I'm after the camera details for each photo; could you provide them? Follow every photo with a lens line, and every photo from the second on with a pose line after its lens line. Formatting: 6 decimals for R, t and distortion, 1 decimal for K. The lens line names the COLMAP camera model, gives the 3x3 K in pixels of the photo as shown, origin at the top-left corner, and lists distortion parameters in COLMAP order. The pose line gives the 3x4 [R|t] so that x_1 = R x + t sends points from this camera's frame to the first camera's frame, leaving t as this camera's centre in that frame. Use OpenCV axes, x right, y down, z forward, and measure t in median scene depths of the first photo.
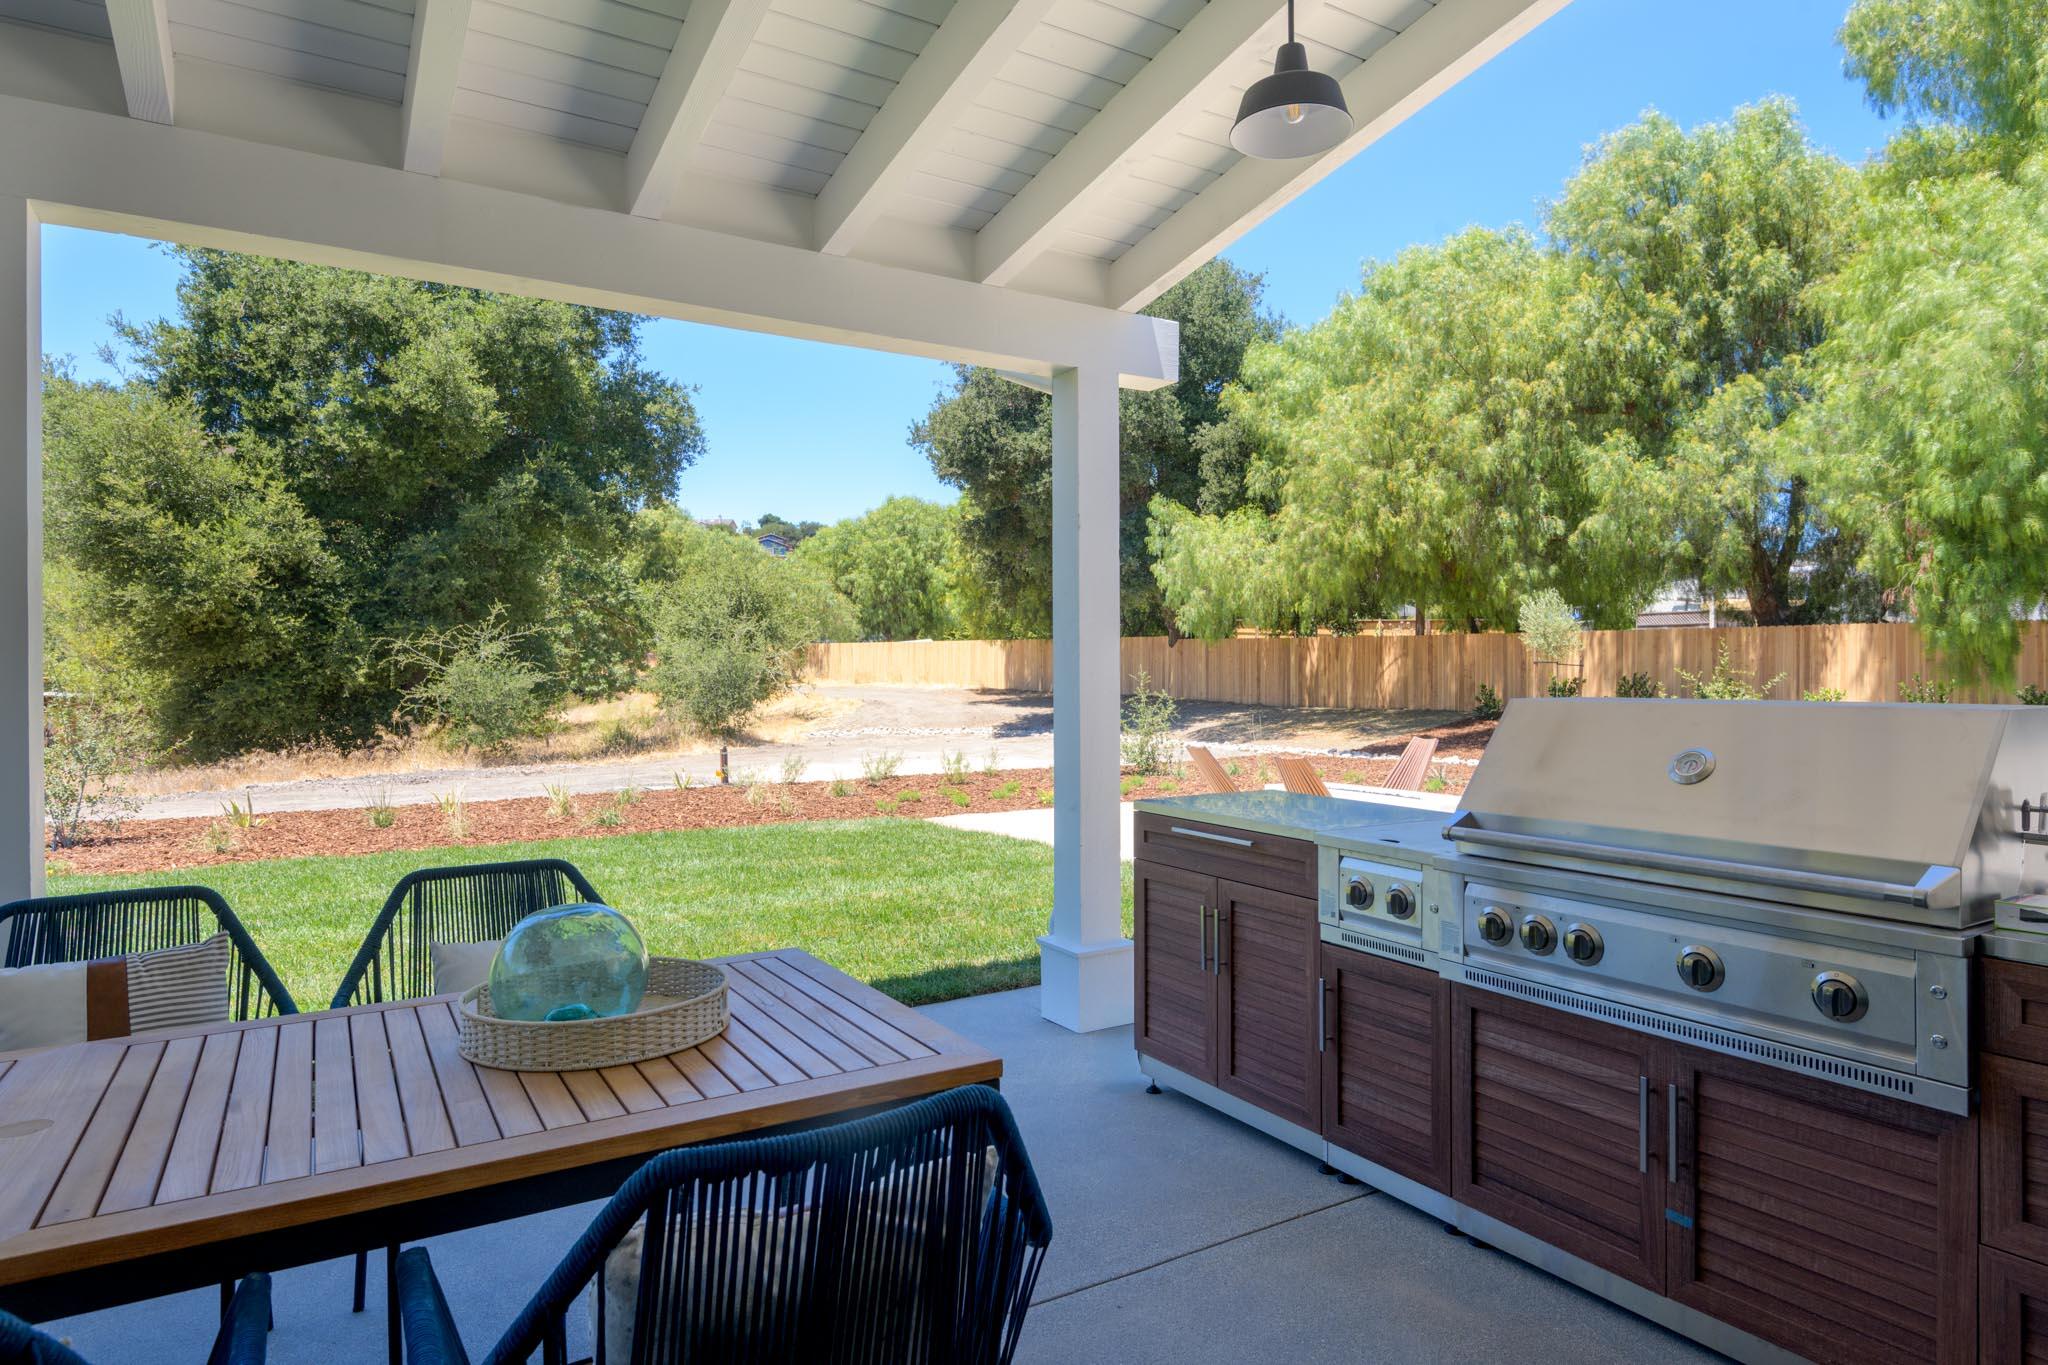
lens RADIAL K [[1164.0, 0, 1028.2], [0, 1164.0, 685.0], [0, 0, 1]] dist [-0.000414, -0.013887]
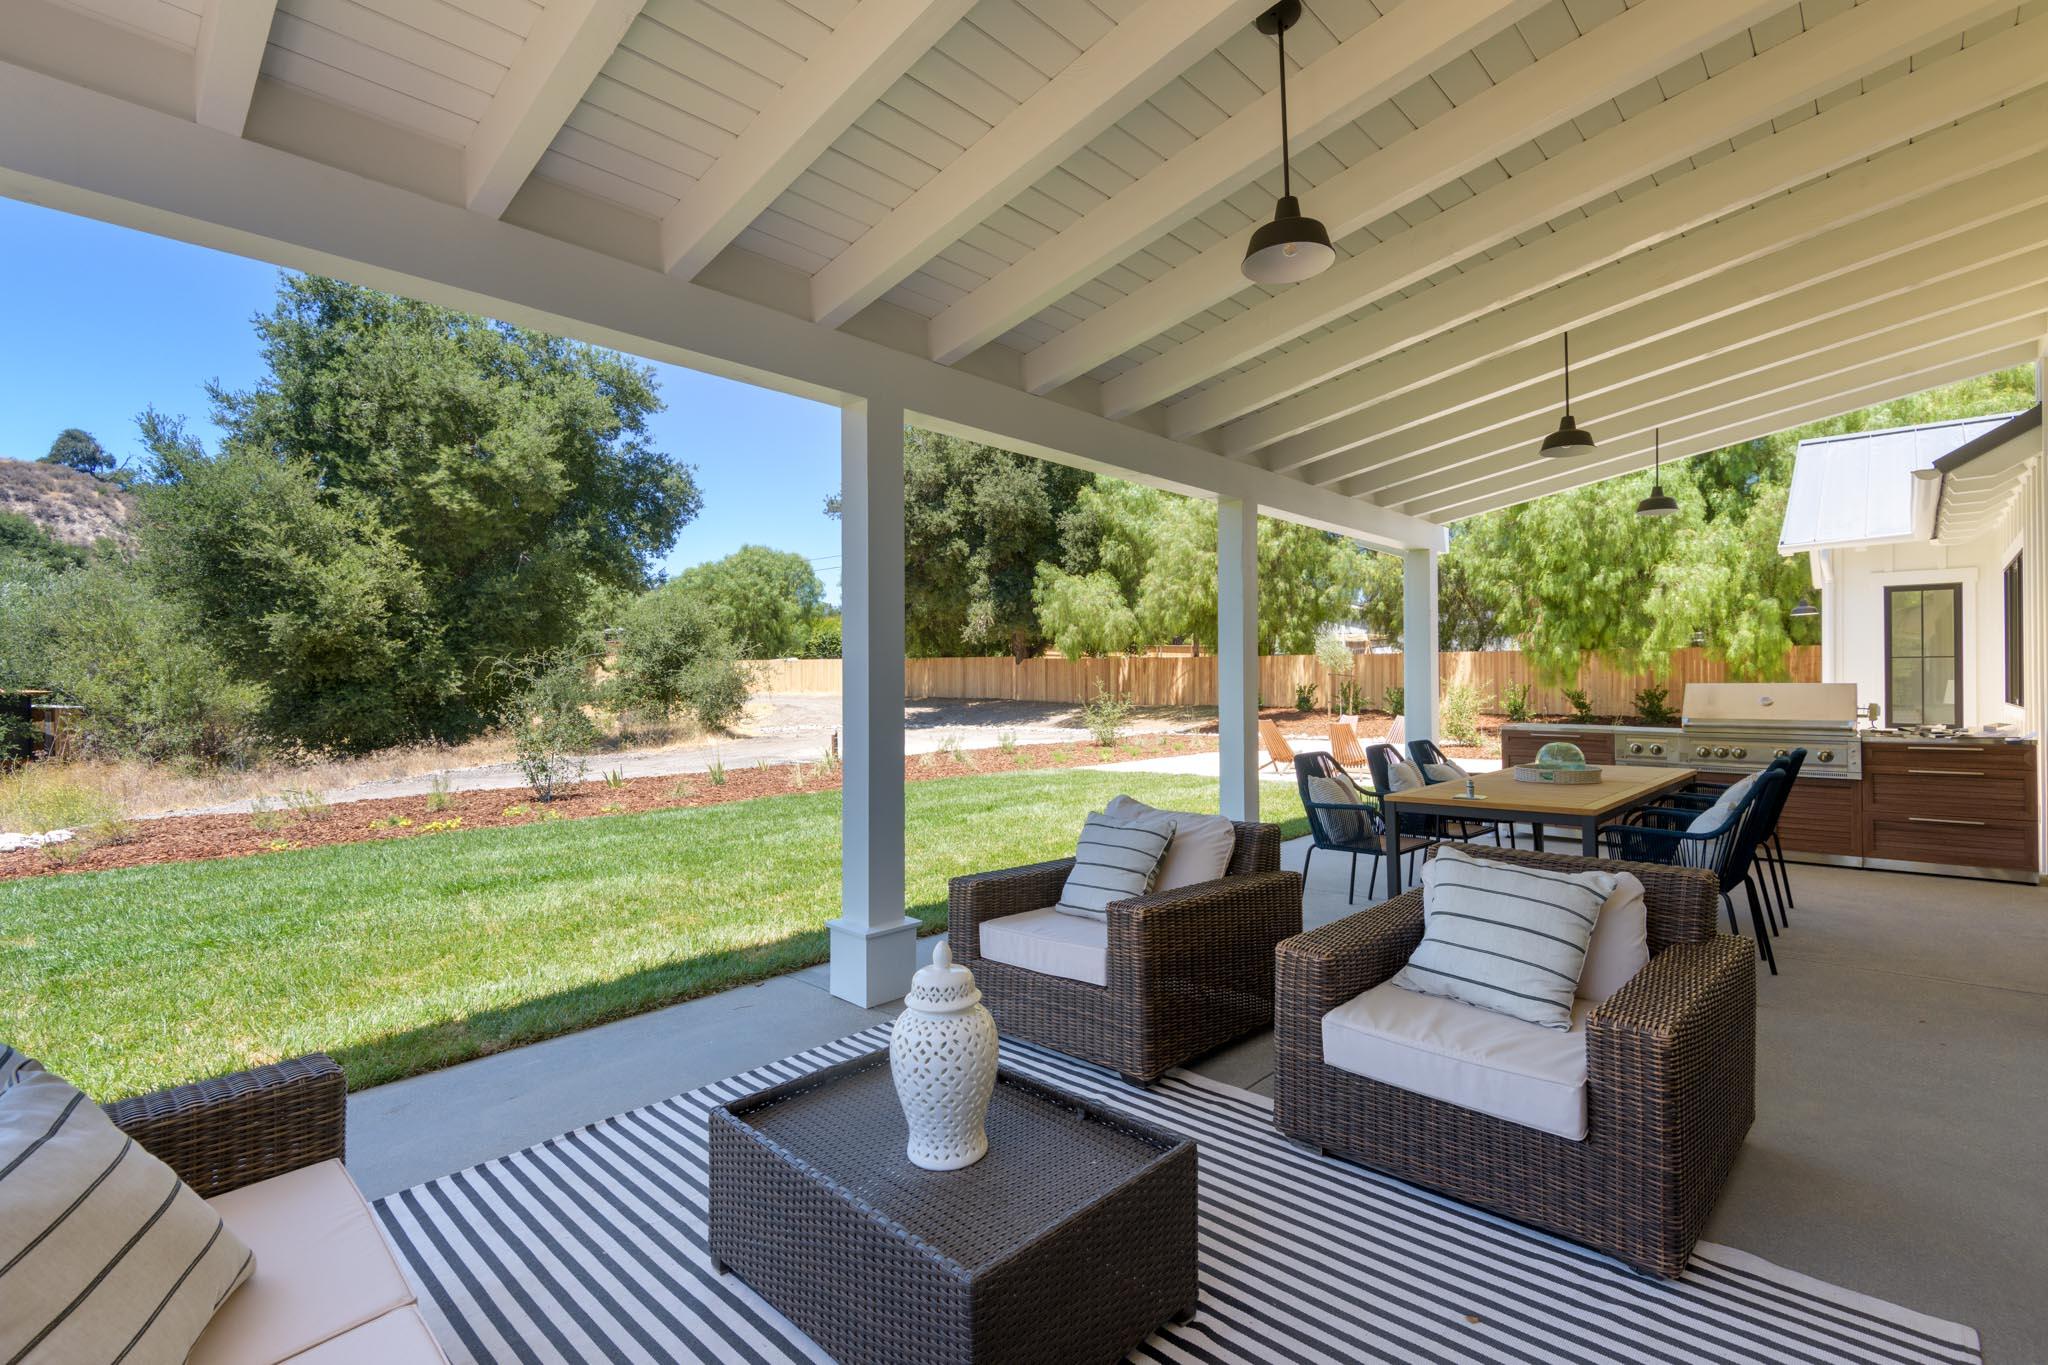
lens RADIAL K [[911.6, 0, 1024.0], [0, 911.6, 682.5], [0, 0, 1]] dist [0.000243, -0.000176]
pose [[0.965949, -0.003771, 0.258706, -0.236016], [0.006550, 0.999930, -0.009882, 0.001317], [-0.258651, 0.011240, 0.965906, -0.114091]]
